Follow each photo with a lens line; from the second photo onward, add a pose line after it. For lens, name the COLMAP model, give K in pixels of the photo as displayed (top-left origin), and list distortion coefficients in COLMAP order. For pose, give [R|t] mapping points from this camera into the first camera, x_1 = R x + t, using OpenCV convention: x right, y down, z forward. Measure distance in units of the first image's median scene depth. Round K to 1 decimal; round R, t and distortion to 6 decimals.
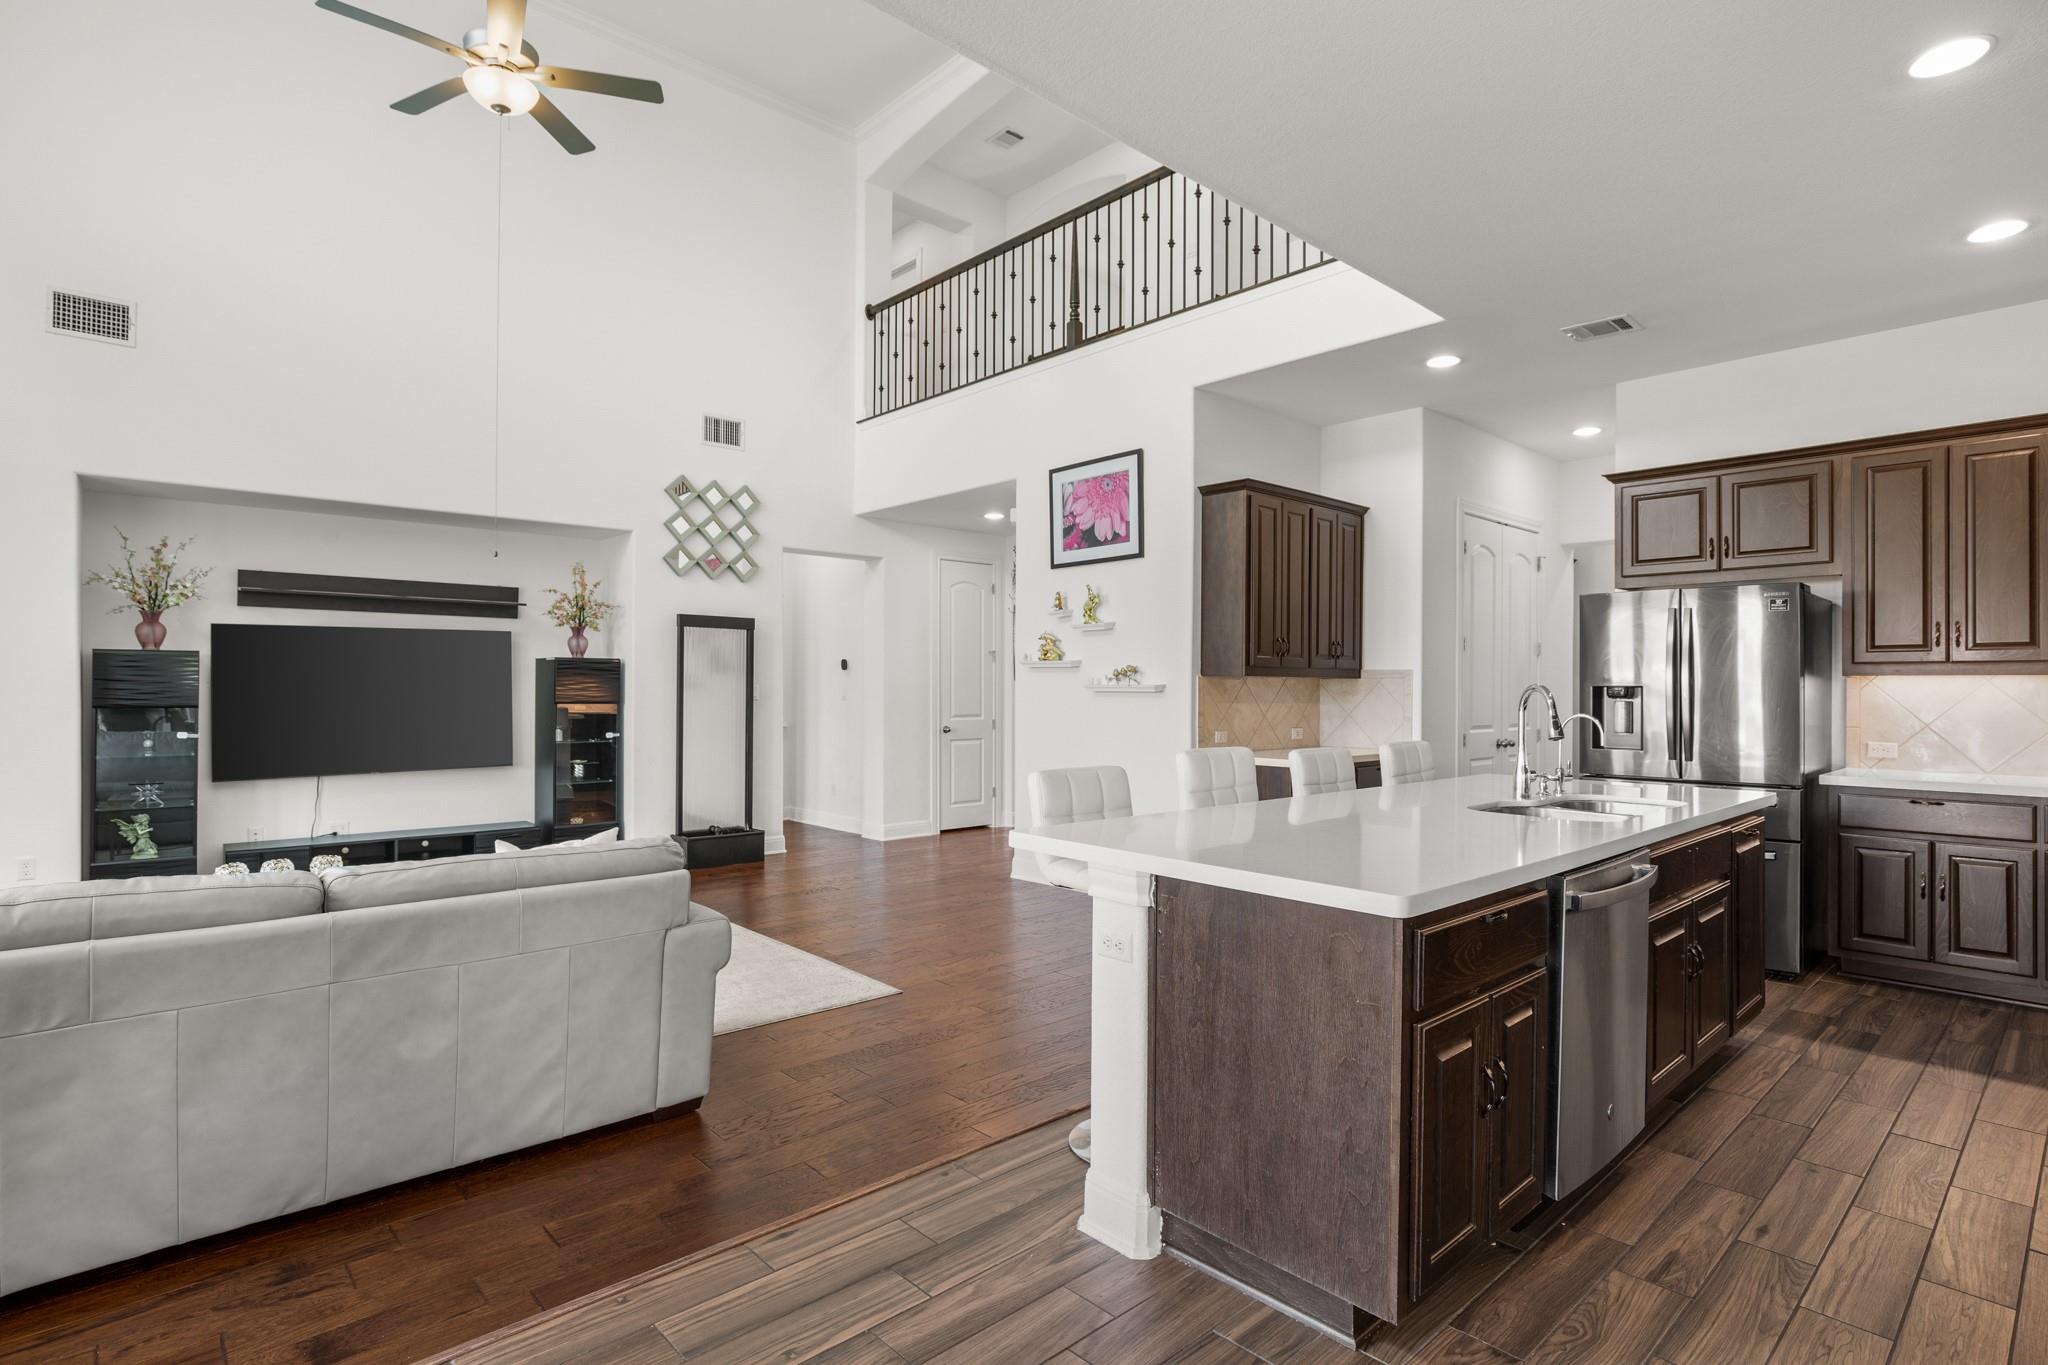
lens RADIAL K [[1027.8, 0, 1009.9], [0, 1027.8, 671.7], [0, 0, 1]] dist [0.033949, -0.000822]
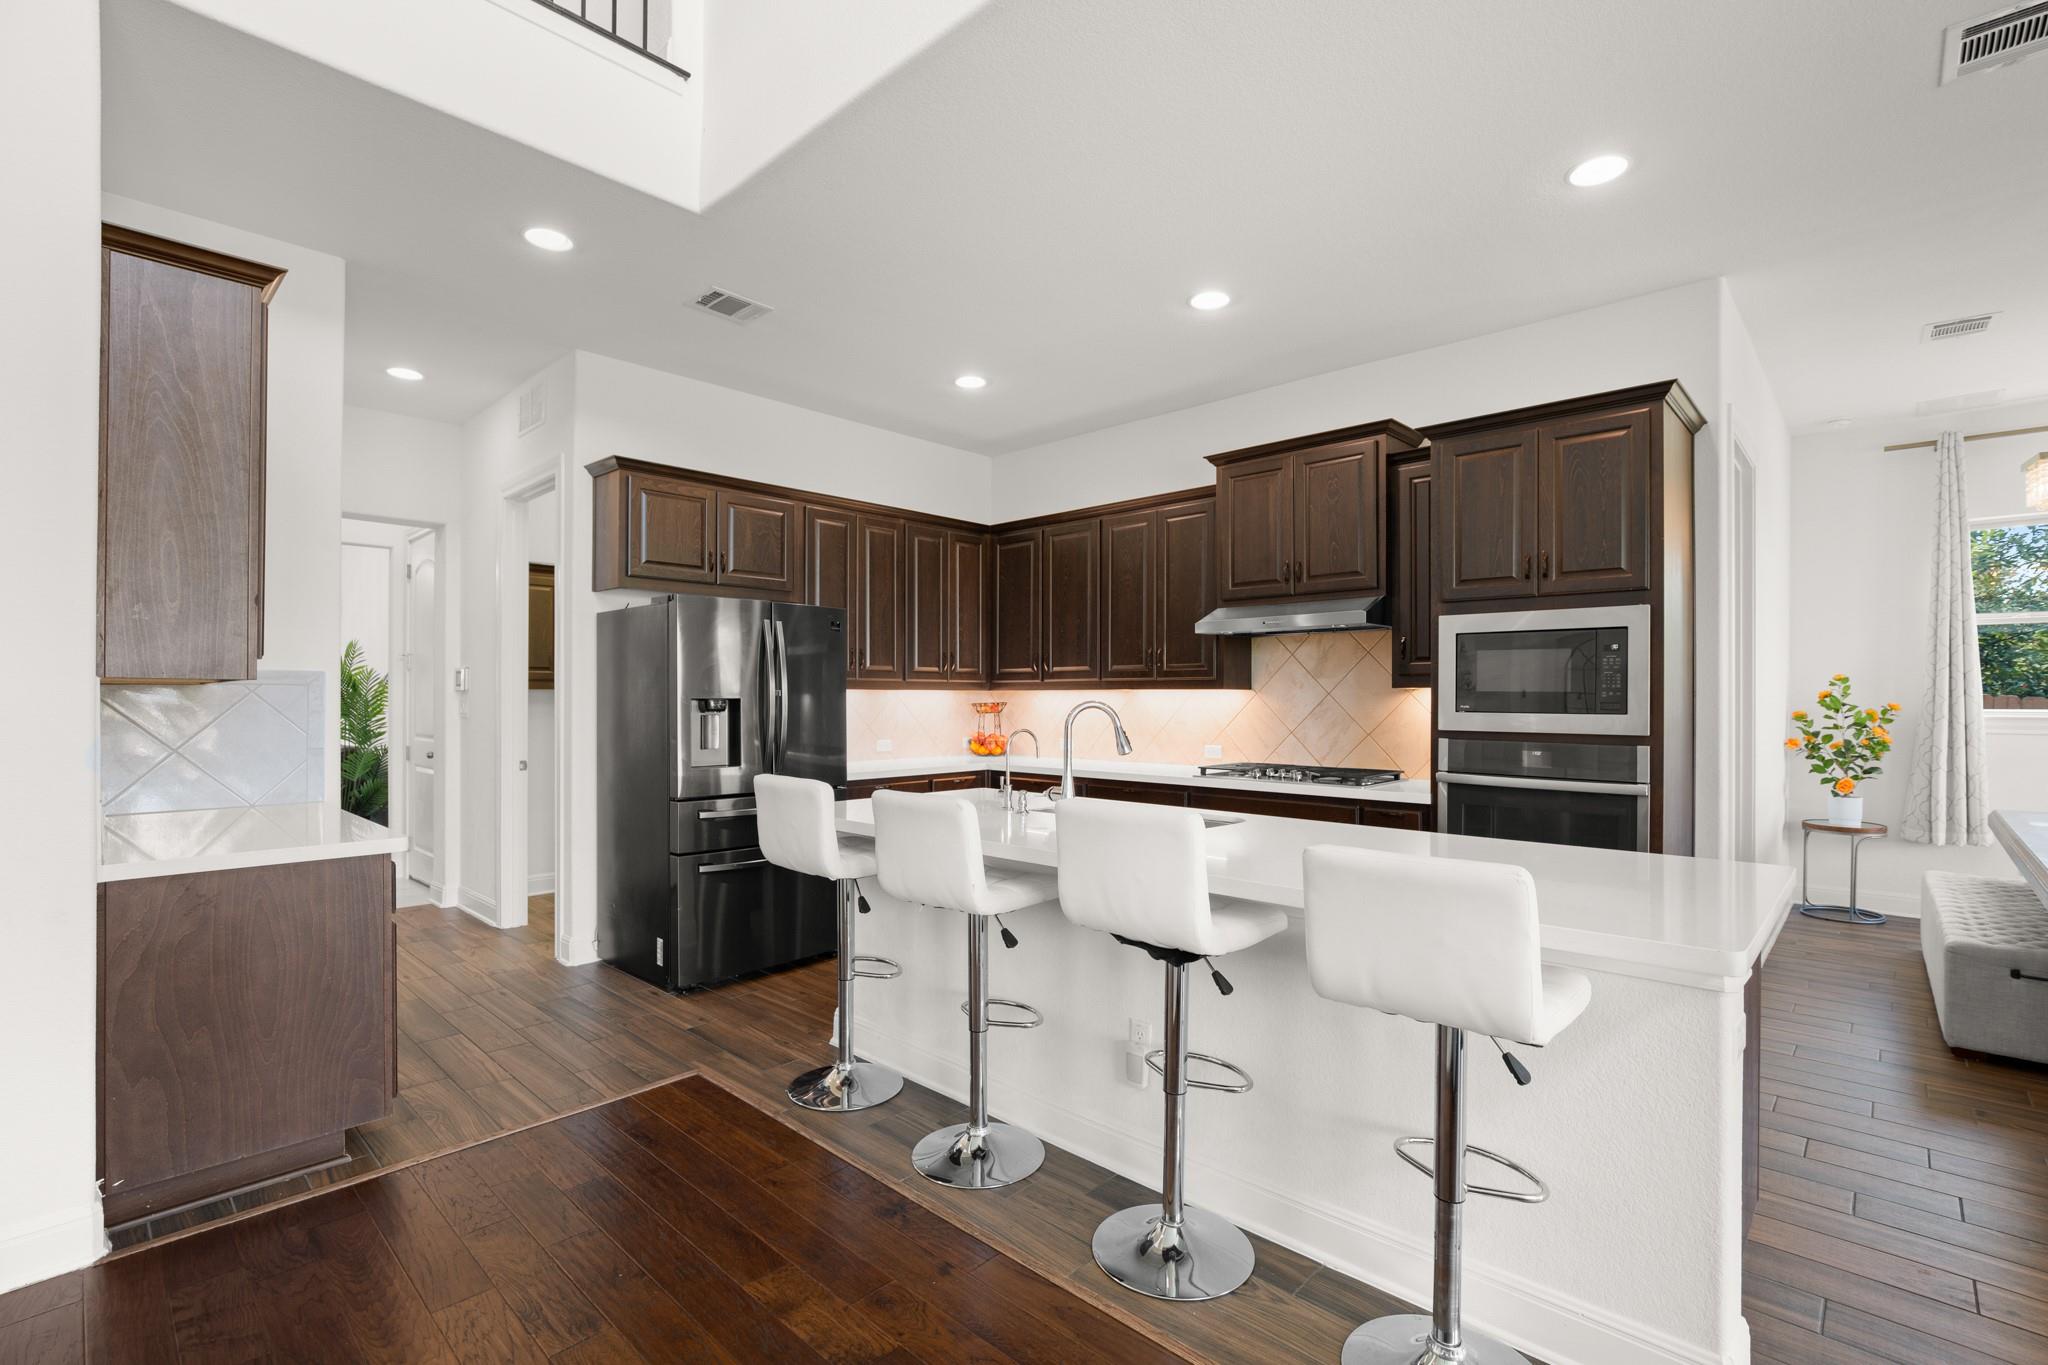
lens RADIAL K [[941.1, 0, 1004.2], [0, 941.1, 697.5], [0, 0, 1]] dist [0.021166, -0.004070]
pose [[-0.053386, 0.004274, 0.998565, -0.202716], [-0.007794, 0.999959, -0.004697, 0.010956], [-0.998544, -0.008034, -0.053350, 0.609214]]
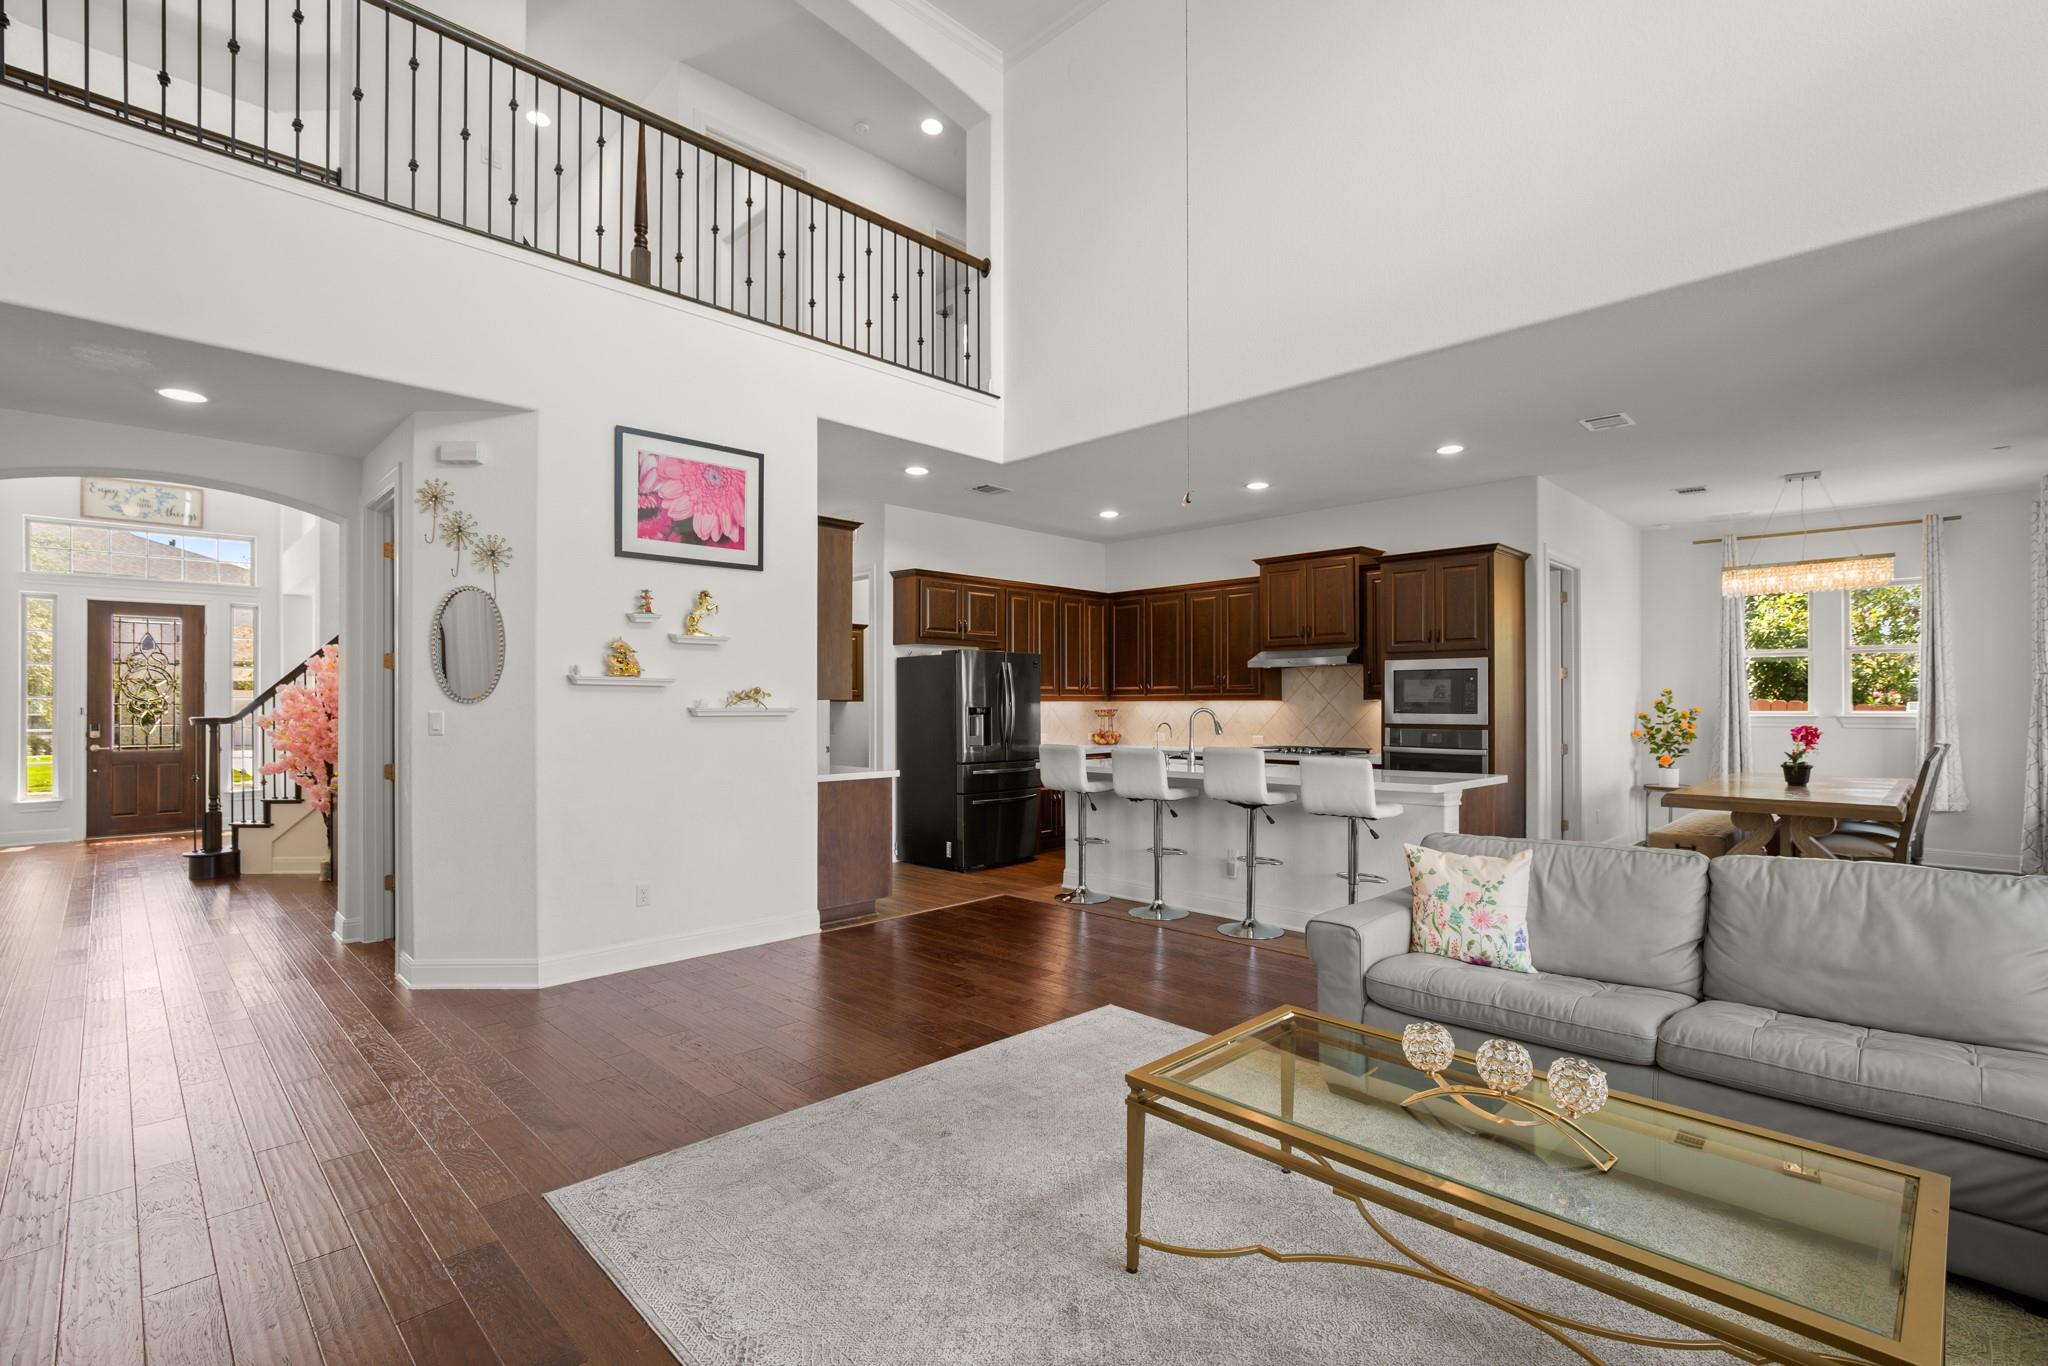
lens RADIAL K [[941.1, 0, 1016.3], [0, 941.1, 701.4], [0, 0, 1]] dist [0.021166, -0.004070]
pose [[-0.035878, 0.008883, 0.999317, -0.702853], [-0.004142, 0.999951, -0.009037, 0.013082], [-0.999348, -0.004463, -0.035840, 0.770190]]
